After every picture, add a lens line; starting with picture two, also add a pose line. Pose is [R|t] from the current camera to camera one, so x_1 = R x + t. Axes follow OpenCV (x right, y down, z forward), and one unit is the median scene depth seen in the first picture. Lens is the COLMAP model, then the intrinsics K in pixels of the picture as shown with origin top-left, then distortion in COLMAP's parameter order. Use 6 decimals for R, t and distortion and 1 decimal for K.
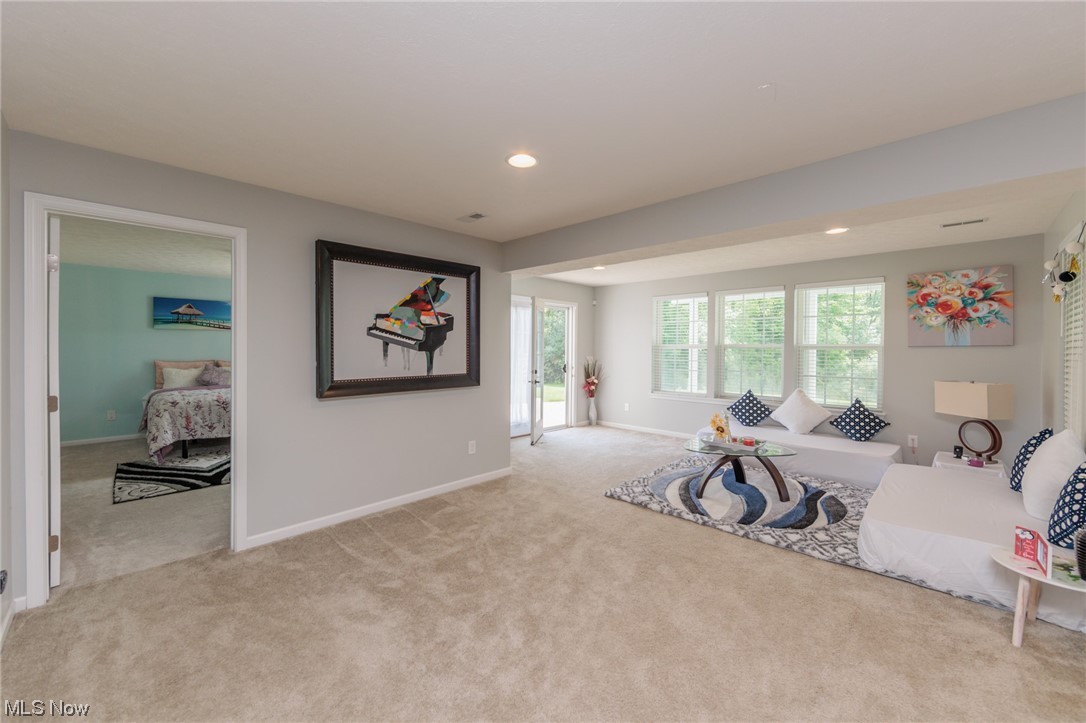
lens RADIAL K [[423.9, 0, 542.4], [0, 423.9, 356.4], [0, 0, 1]] dist [-0.004054, -0.000805]
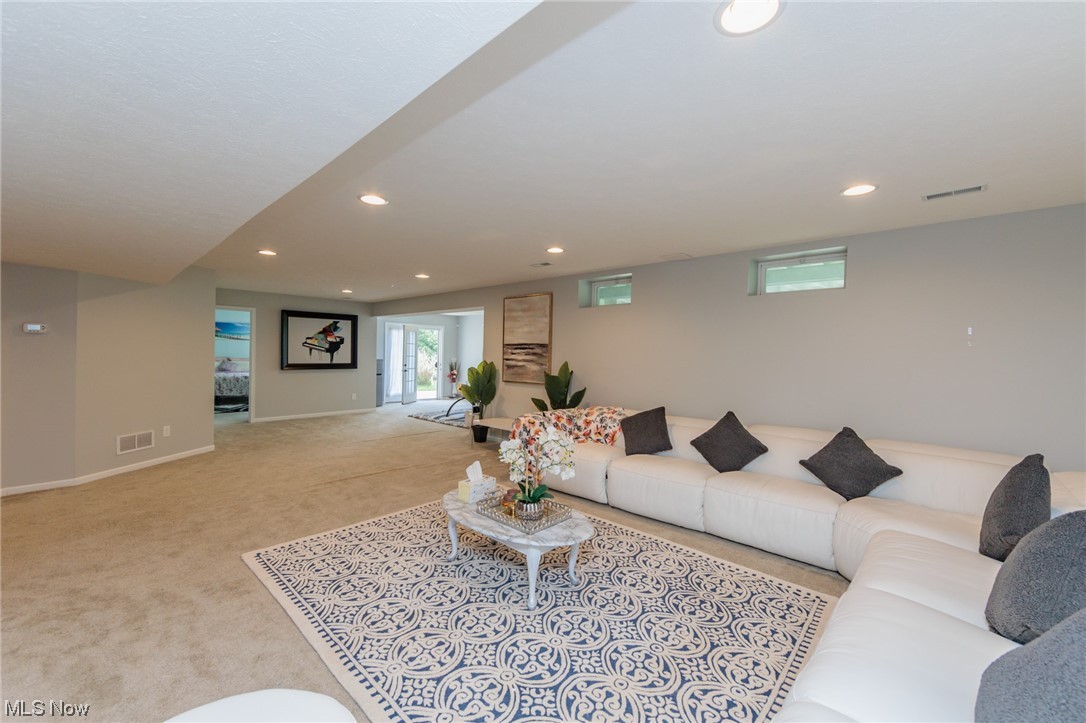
lens RADIAL K [[423.9, 0, 536.2], [0, 423.9, 357.8], [0, 0, 1]] dist [-0.004054, -0.000805]
pose [[0.999819, 0.013575, 0.013304, 0.769283], [-0.013439, 0.999856, -0.010323, 0.022329], [-0.013442, 0.010142, 0.999858, -1.247863]]
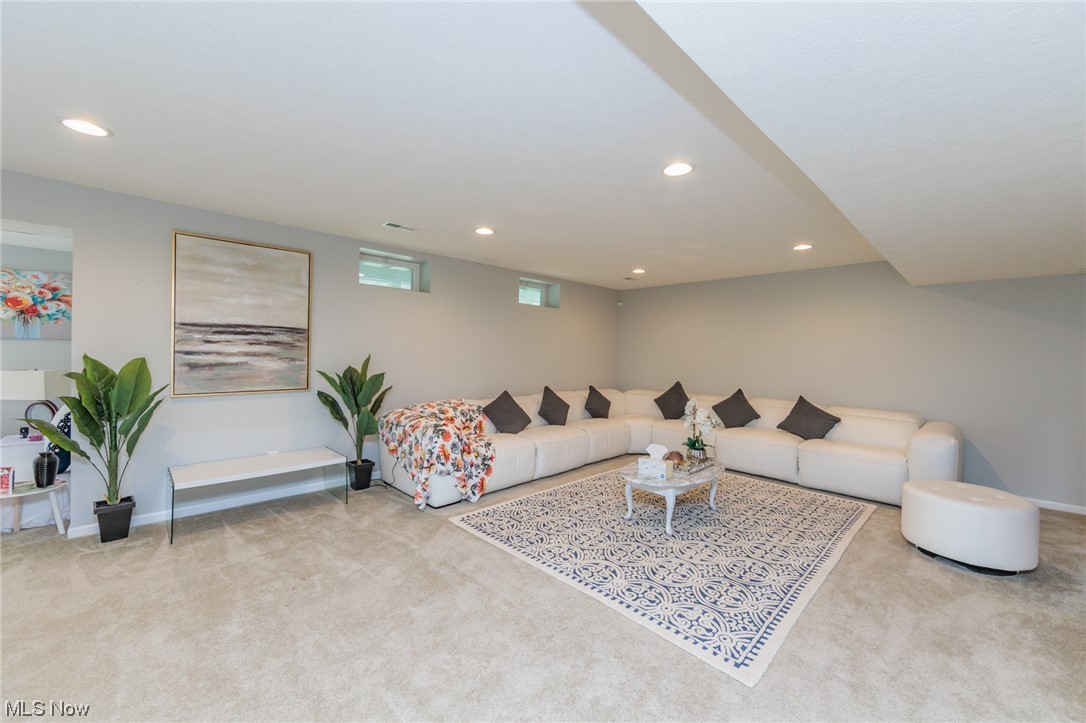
lens RADIAL K [[423.9, 0, 536.1], [0, 423.9, 354.4], [0, 0, 1]] dist [-0.004054, -0.000805]
pose [[0.047674, -0.011660, 0.998795, -0.066645], [0.004439, 0.999924, 0.011461, 0.010758], [-0.998853, 0.003887, 0.047722, -0.411617]]
